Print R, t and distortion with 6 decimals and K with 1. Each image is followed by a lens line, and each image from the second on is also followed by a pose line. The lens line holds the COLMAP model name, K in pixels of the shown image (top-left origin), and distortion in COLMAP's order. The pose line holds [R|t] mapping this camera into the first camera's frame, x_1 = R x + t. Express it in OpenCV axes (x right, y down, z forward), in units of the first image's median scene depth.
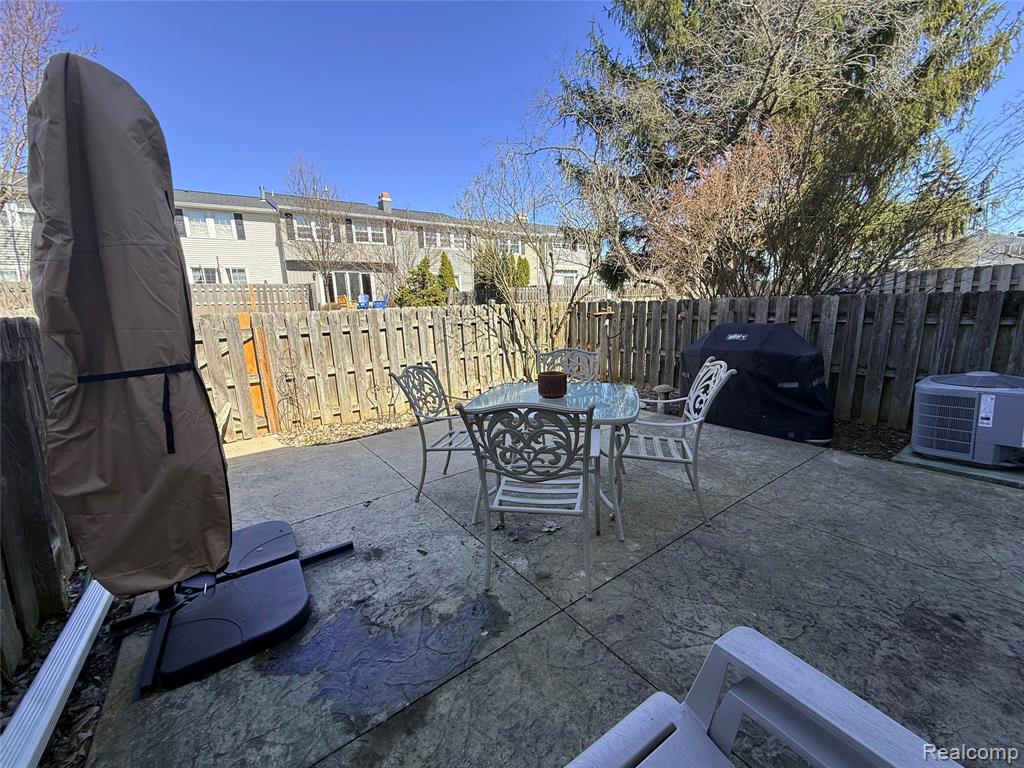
lens RADIAL K [[412.8, 0, 512.1], [0, 412.8, 384.0], [0, 0, 1]] dist [0.002750, -0.000719]
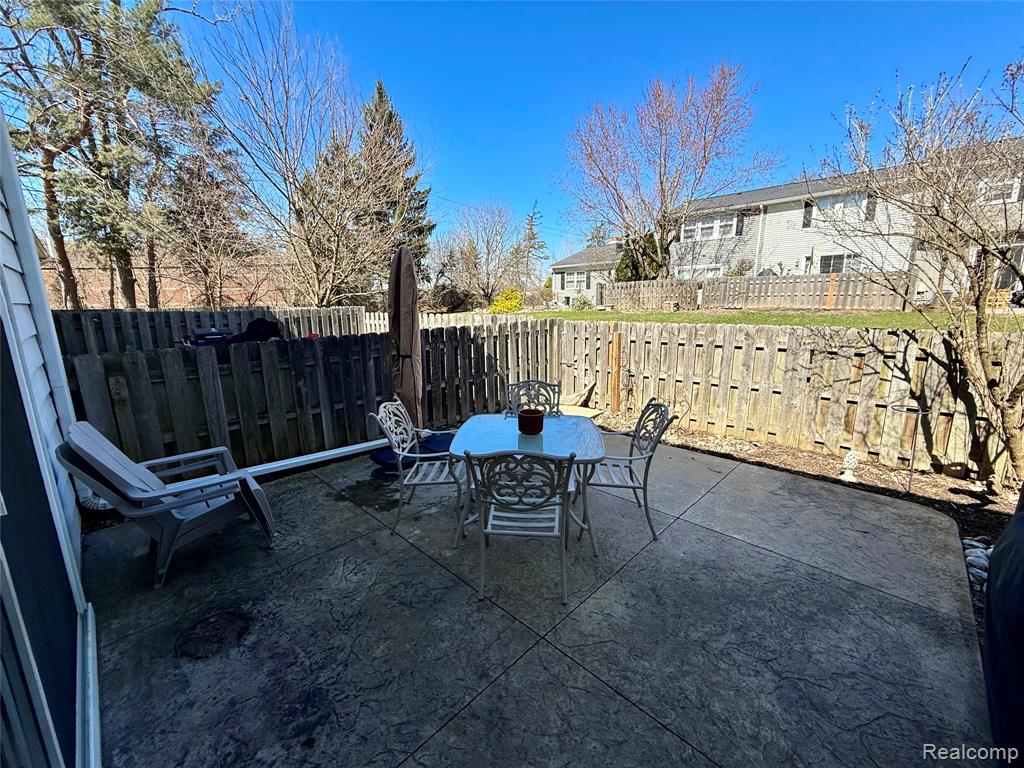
lens RADIAL K [[412.8, 0, 513.8], [0, 412.8, 383.5], [0, 0, 1]] dist [0.002750, -0.000719]
pose [[0.171504, 0.230044, -0.957949, 0.480019], [-0.176293, 0.963827, 0.199894, -0.133954], [0.969282, 0.134597, 0.205855, 0.292363]]
